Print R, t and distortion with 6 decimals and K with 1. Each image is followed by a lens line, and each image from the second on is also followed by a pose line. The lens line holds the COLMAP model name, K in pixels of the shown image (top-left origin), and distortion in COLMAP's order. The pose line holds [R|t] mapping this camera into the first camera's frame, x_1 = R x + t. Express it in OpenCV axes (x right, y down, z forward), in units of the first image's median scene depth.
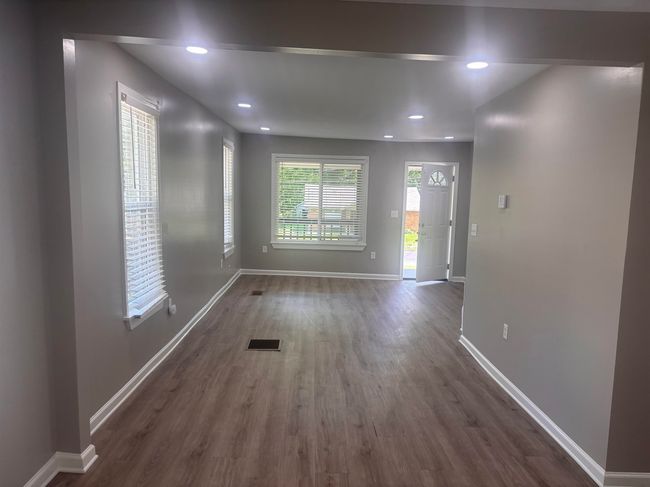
lens RADIAL K [[490.0, 0, 324.6], [0, 490.0, 245.5], [0, 0, 1]] dist [0.008169, 0.000252]
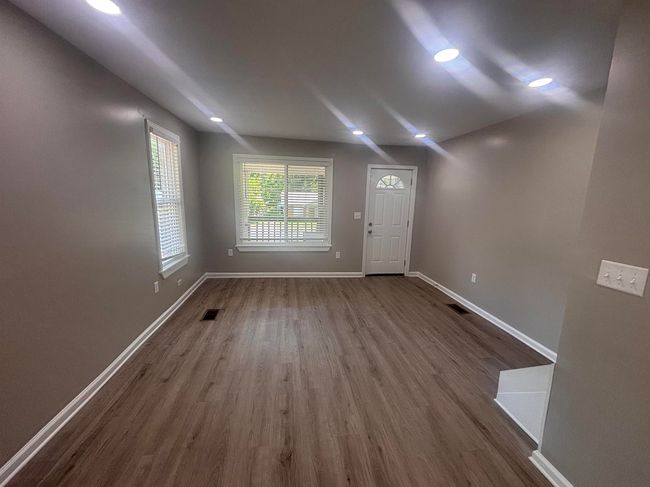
lens RADIAL K [[262.4, 0, 327.3], [0, 262.4, 240.7], [0, 0, 1]] dist [0.004021, 0.000026]
pose [[0.991831, -0.024798, 0.125123, 0.006942], [0.016793, 0.997768, 0.064630, -0.048342], [-0.126446, -0.062001, 0.990034, 0.457053]]
